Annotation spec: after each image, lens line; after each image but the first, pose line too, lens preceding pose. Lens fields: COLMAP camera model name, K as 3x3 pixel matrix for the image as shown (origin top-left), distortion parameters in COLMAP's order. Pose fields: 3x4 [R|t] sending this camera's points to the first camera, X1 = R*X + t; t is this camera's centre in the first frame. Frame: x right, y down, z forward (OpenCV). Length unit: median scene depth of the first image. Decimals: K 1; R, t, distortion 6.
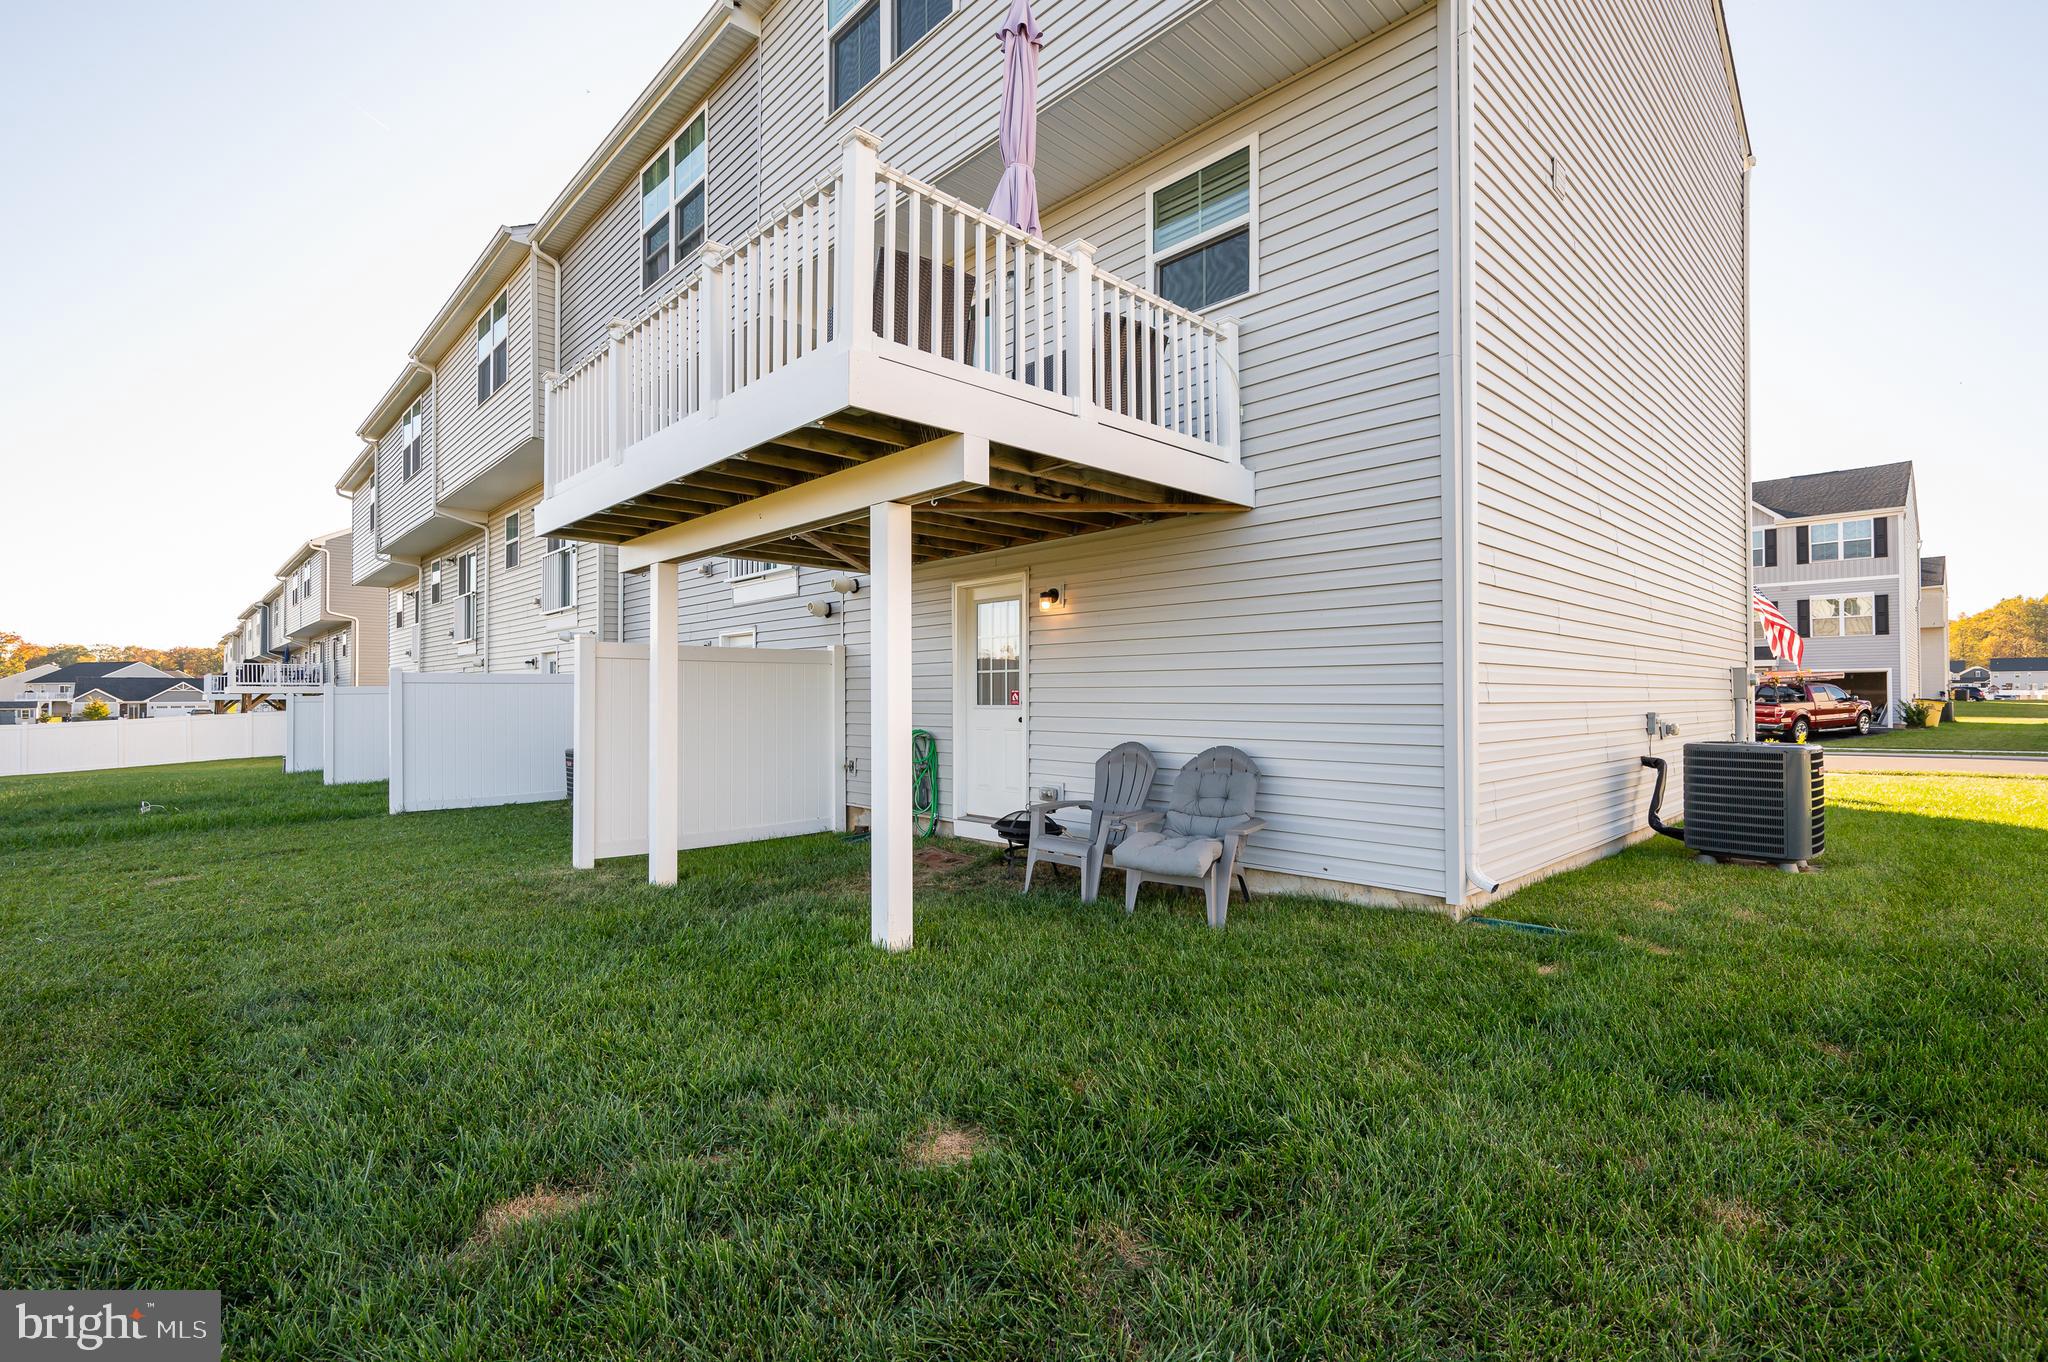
lens RADIAL K [[915.7, 0, 993.8], [0, 915.7, 678.5], [0, 0, 1]] dist [0.000717, 0.000260]
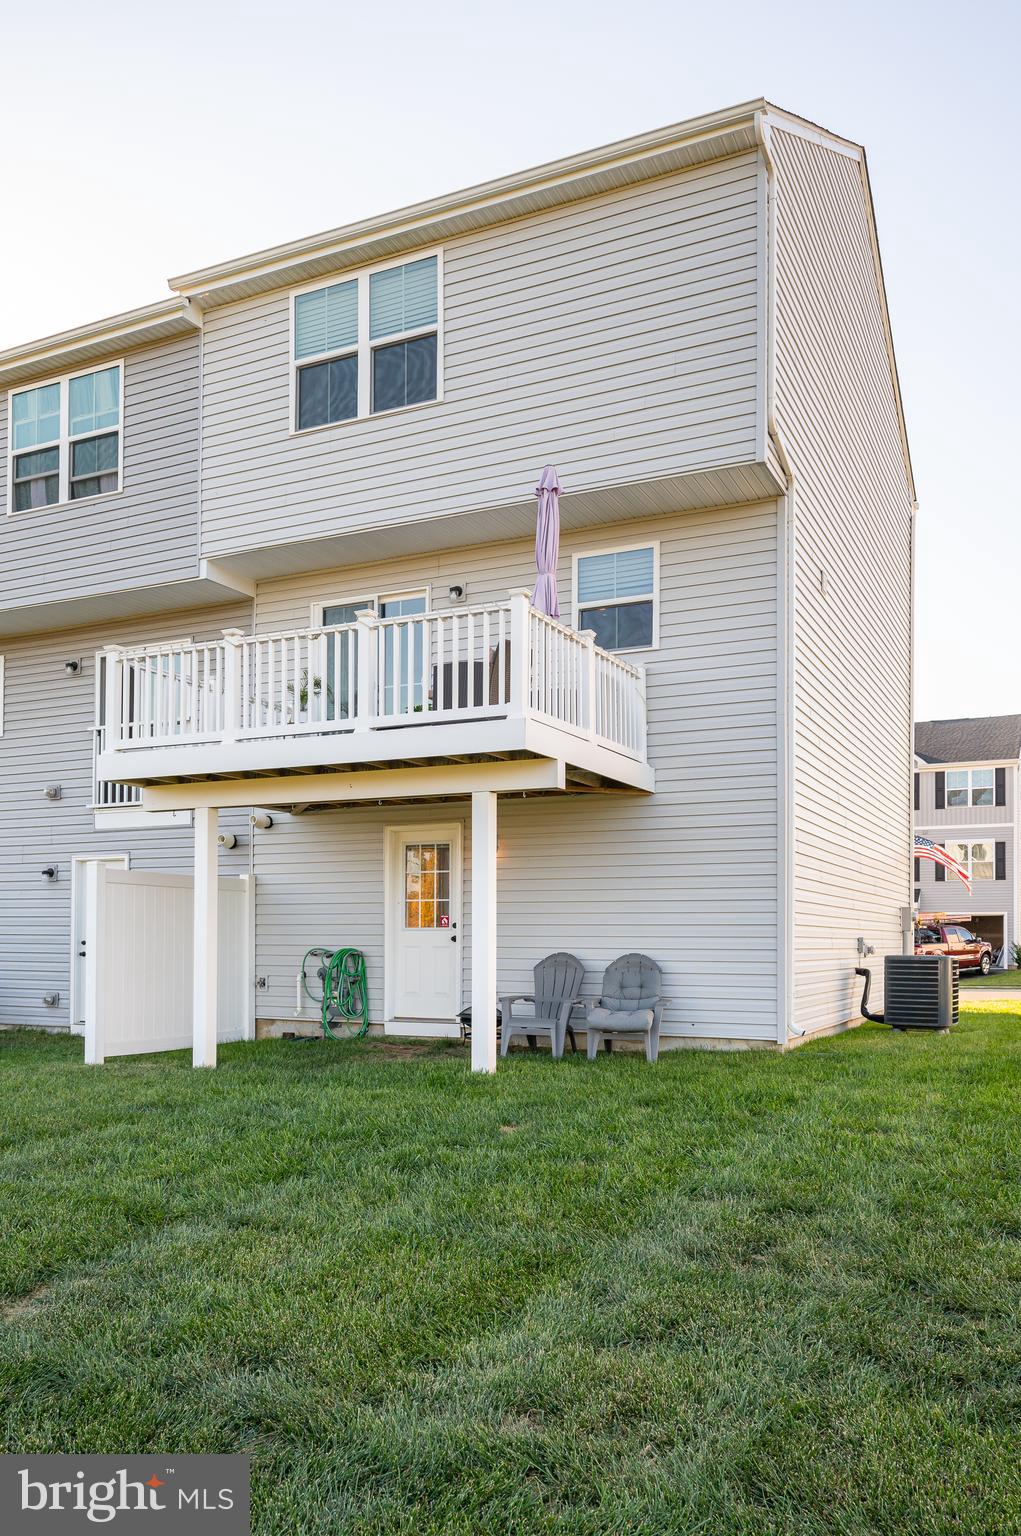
lens RADIAL K [[1211.2, 0, 447.7], [0, 1211.2, 913.6], [0, 0, 1]] dist [-0.007130, 0.006912]
pose [[0.942798, 0.013367, 0.333097, -0.437109], [-0.013328, 0.999908, -0.002403, 0.011932], [-0.333099, -0.002174, 0.942889, -0.473440]]
